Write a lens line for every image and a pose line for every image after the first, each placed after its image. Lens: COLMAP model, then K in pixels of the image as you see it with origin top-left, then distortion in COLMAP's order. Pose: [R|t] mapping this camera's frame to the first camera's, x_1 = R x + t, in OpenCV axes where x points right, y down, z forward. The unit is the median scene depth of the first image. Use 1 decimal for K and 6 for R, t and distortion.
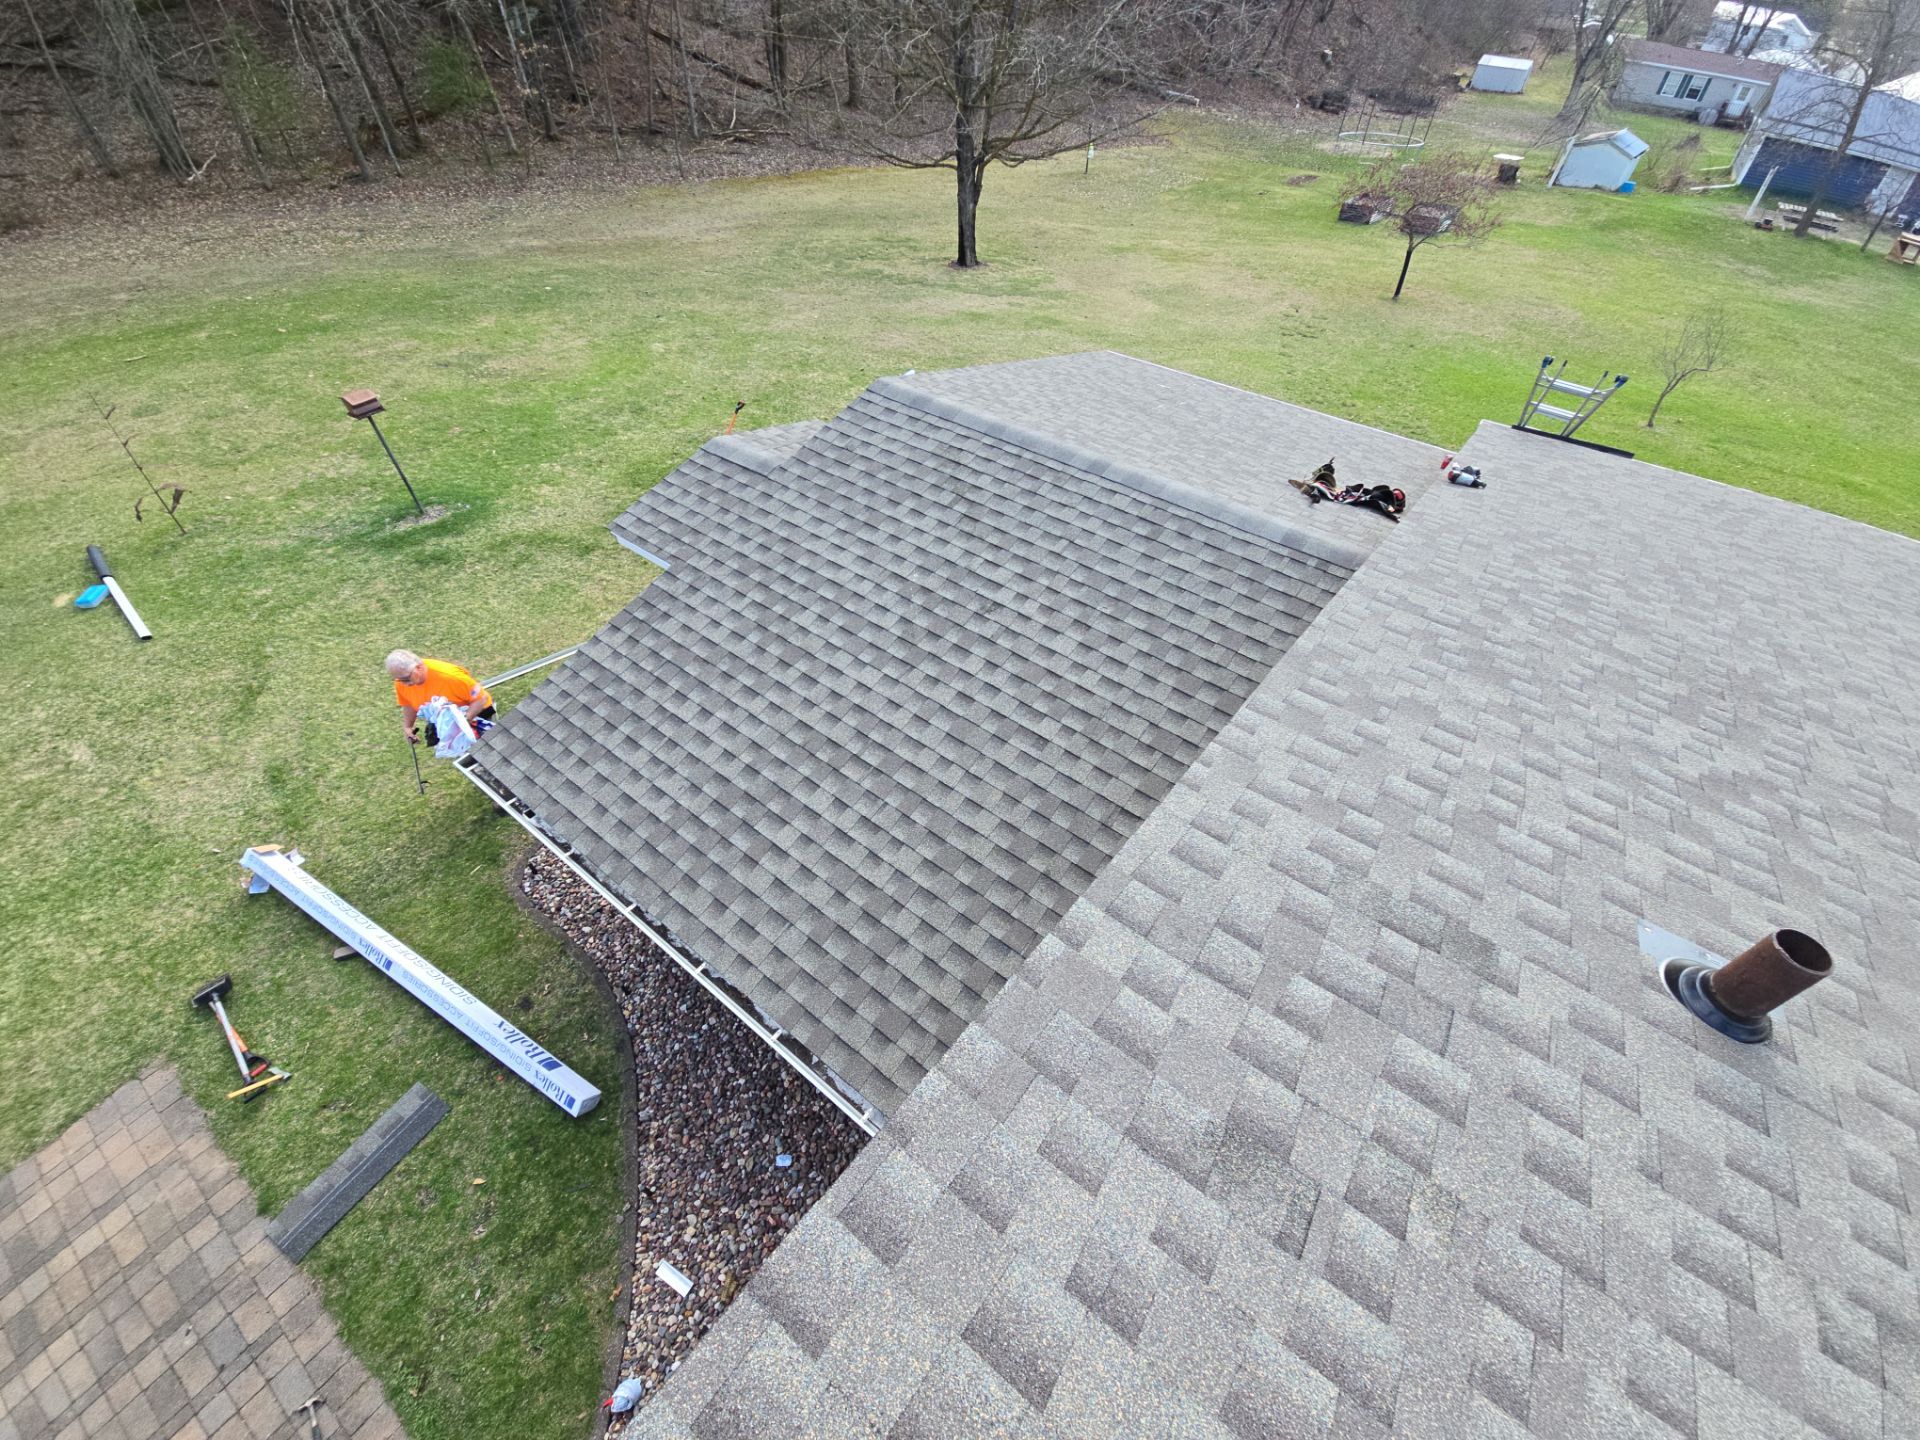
lens RADIAL K [[777.5, 0, 960.3], [0, 777.5, 801.5], [0, 0, 1]] dist [0.001847, -0.000269]
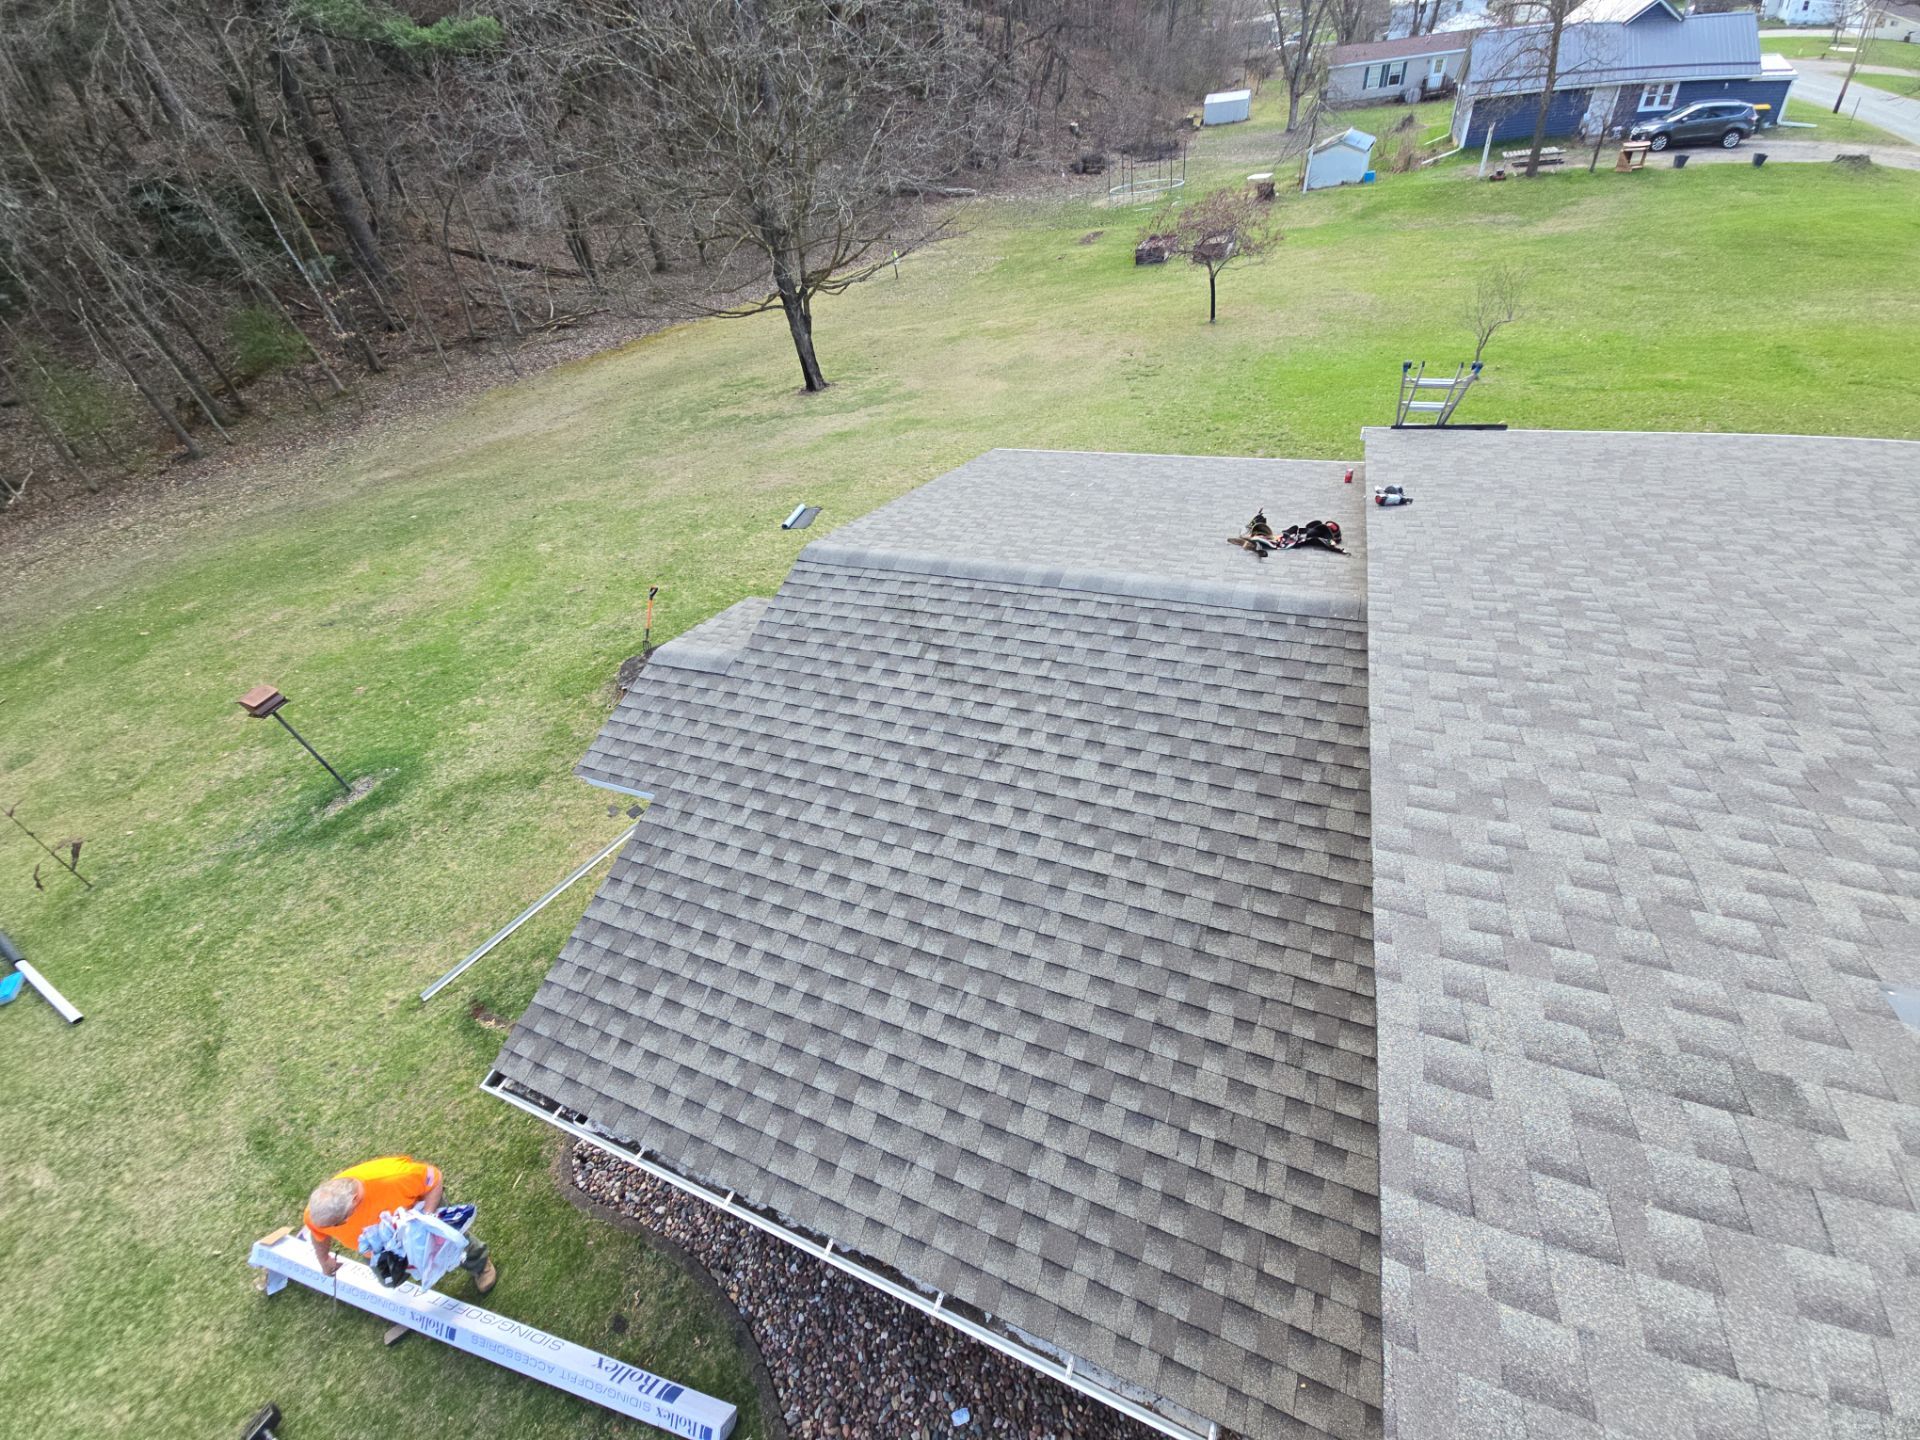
lens RADIAL K [[789.4, 0, 982.5], [0, 789.4, 798.5], [0, 0, 1]] dist [0.008981, -0.005937]
pose [[0.957757, -0.276065, 0.080553, -0.066698], [0.282508, 0.955571, -0.084103, -0.102116], [-0.053756, 0.103308, 0.993196, 0.028369]]
